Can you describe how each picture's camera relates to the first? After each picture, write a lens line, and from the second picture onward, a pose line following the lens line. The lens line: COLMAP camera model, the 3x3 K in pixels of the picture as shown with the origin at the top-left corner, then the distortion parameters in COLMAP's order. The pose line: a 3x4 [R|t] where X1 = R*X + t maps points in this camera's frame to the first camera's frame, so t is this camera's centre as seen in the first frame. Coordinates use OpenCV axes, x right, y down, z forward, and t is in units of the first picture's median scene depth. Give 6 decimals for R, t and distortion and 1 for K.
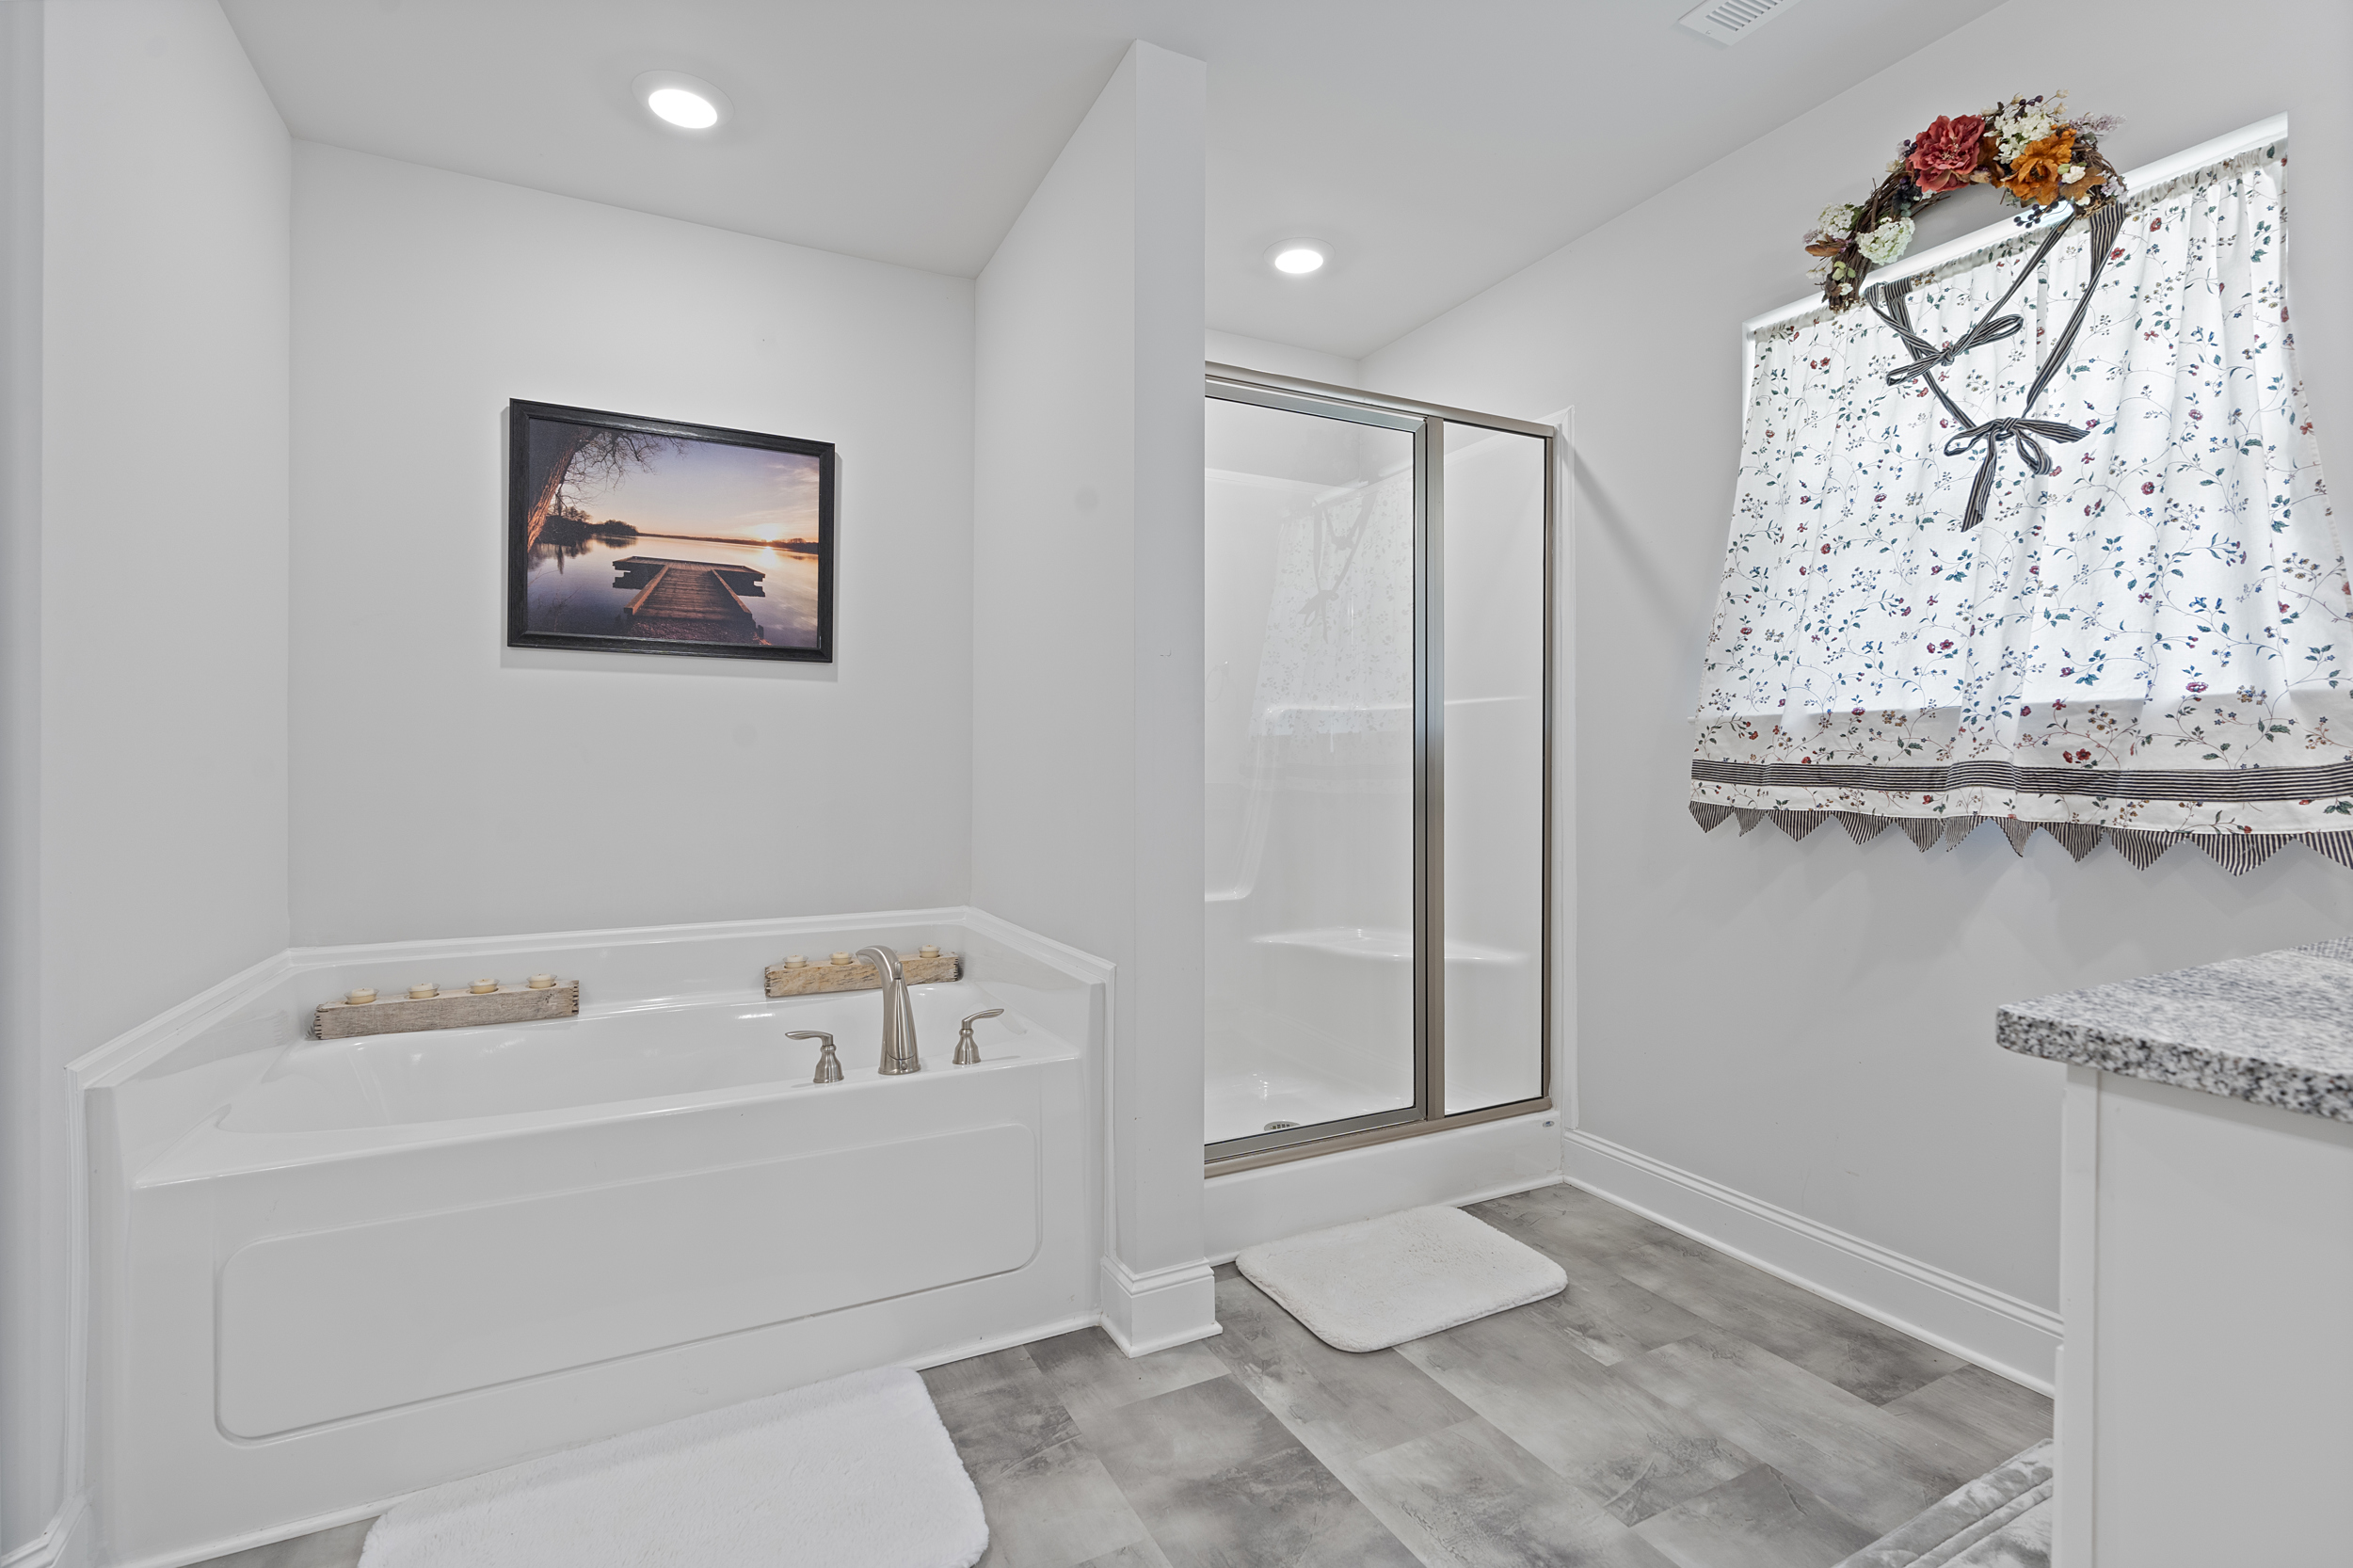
lens RADIAL K [[1071.1, 0, 1179.9], [0, 1071.1, 772.3], [0, 0, 1]] dist [-0.004994, 0.001914]
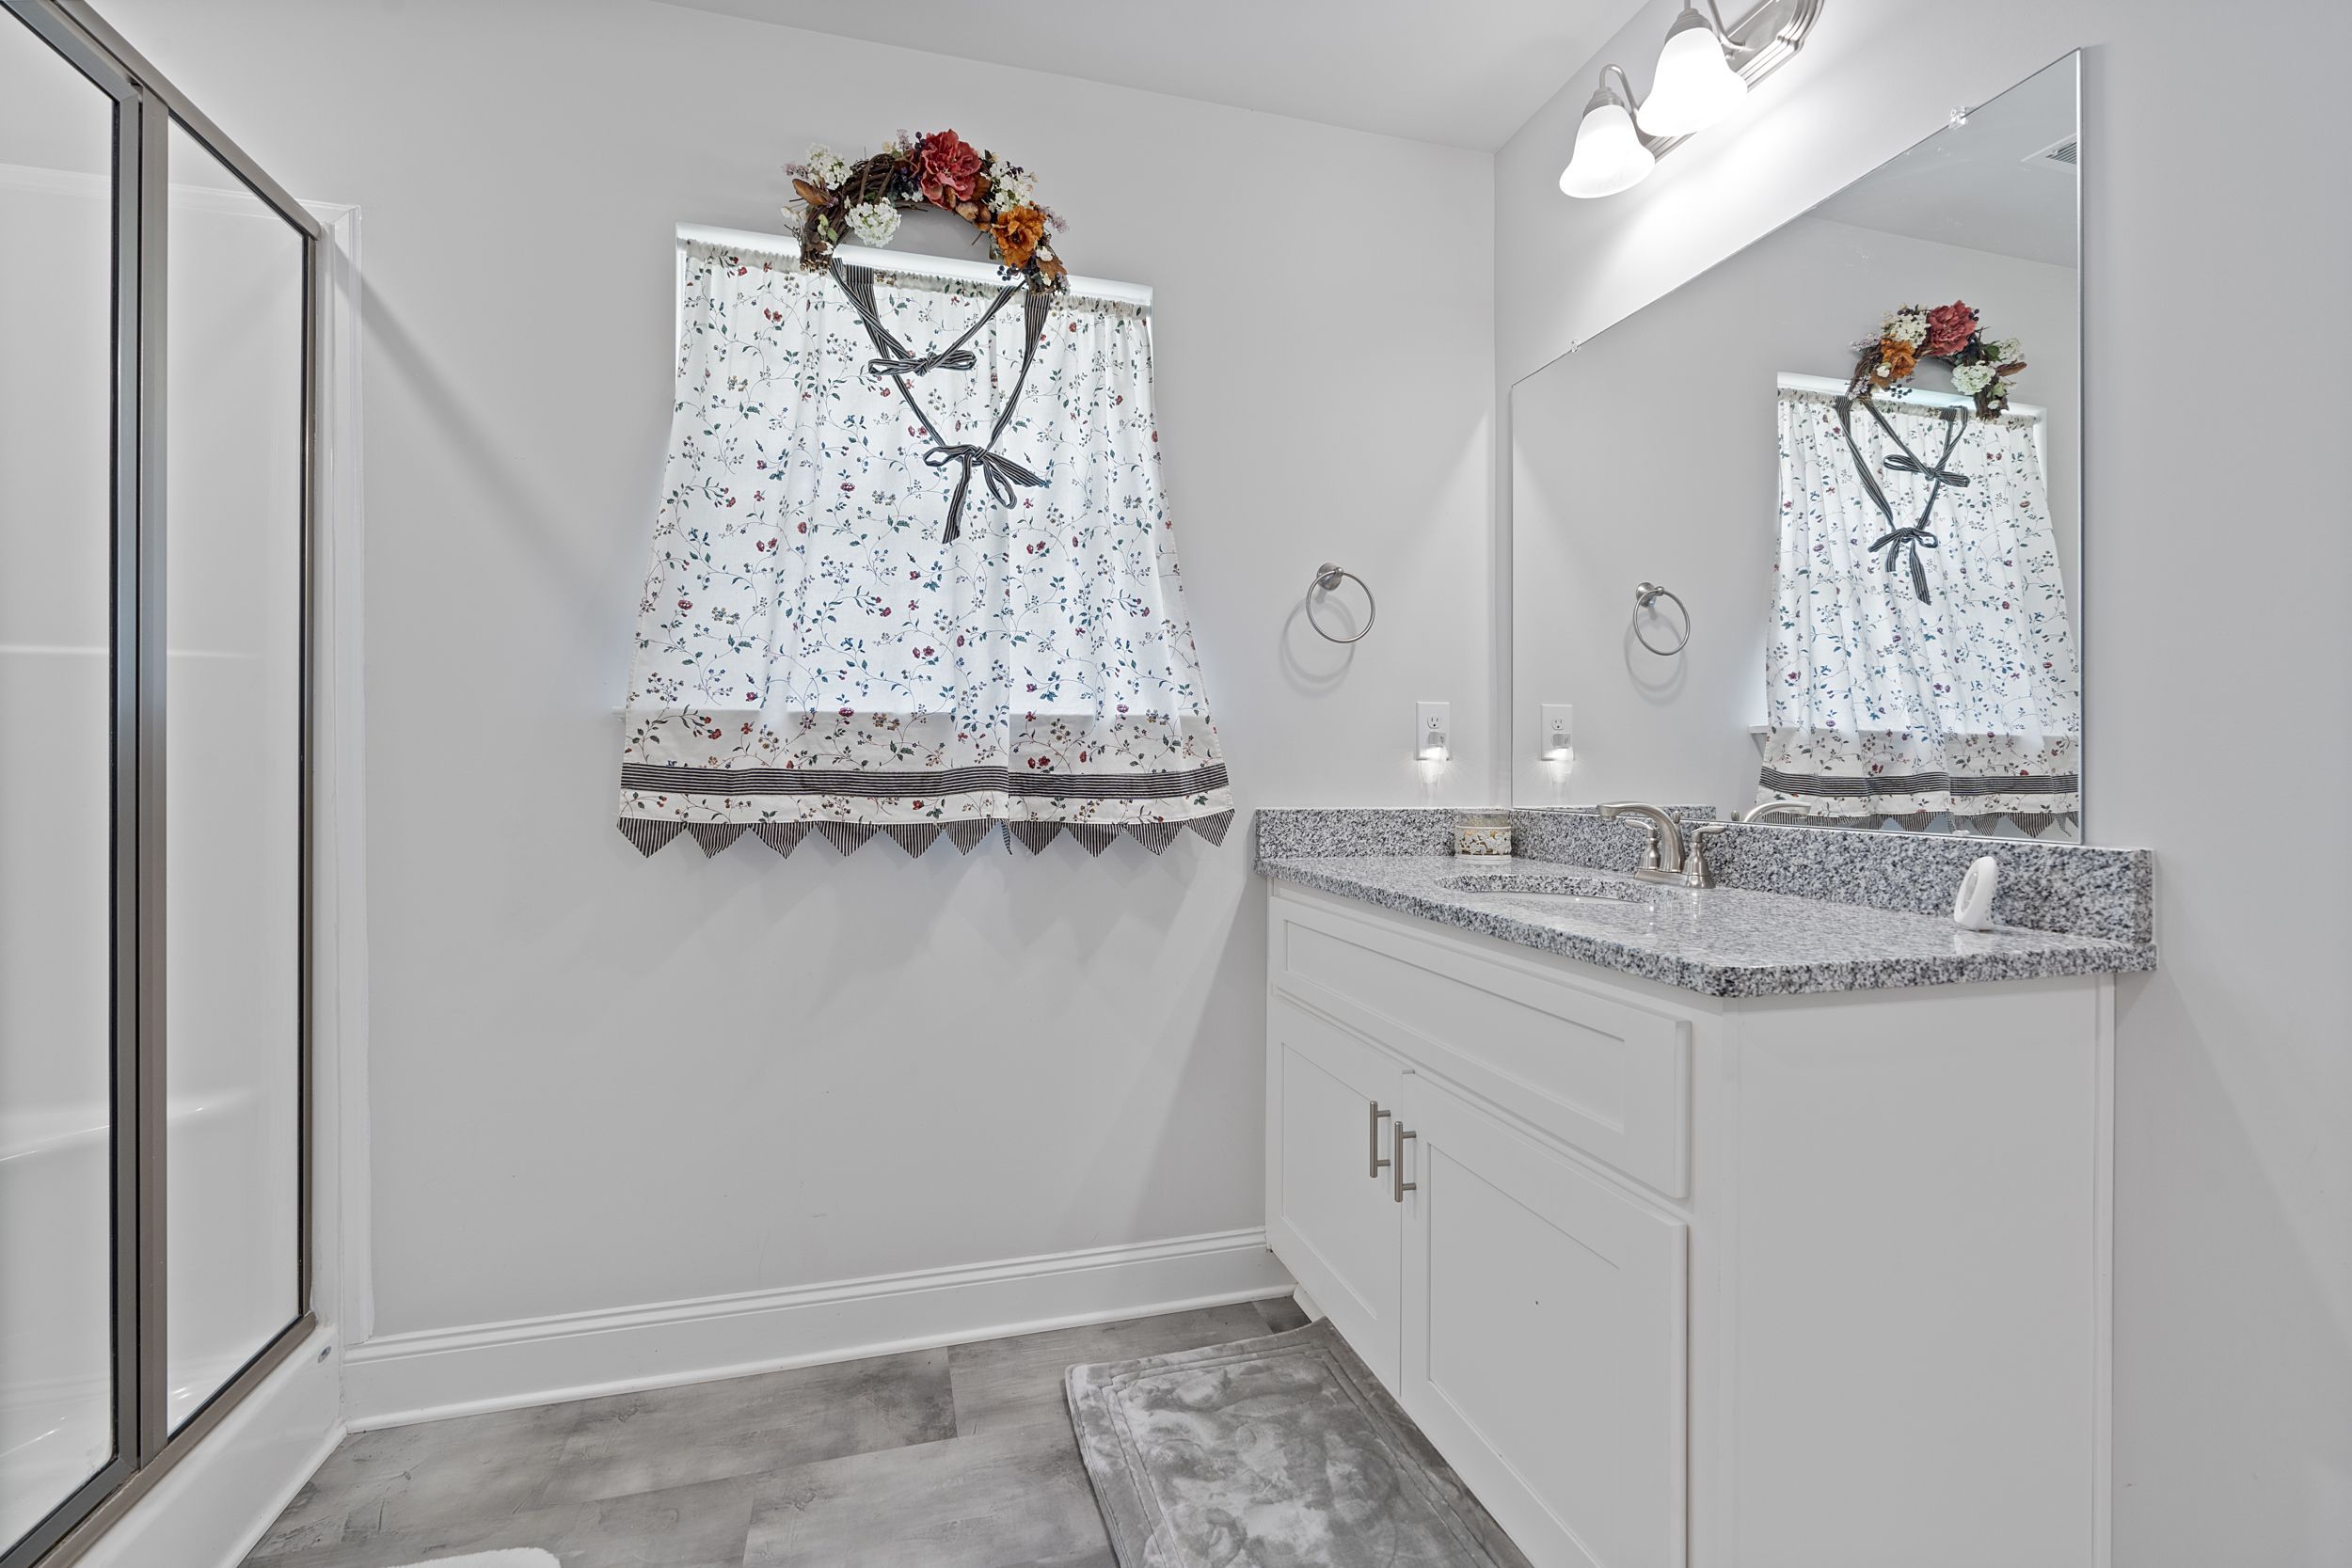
lens RADIAL K [[1070.6, 0, 1185.6], [0, 1070.6, 774.4], [0, 0, 1]] dist [-0.004994, 0.001914]
pose [[0.191271, -0.003167, 0.981532, -0.228279], [0.007120, 0.999973, 0.001839, -0.002859], [-0.981511, 0.006637, 0.191288, 0.558038]]
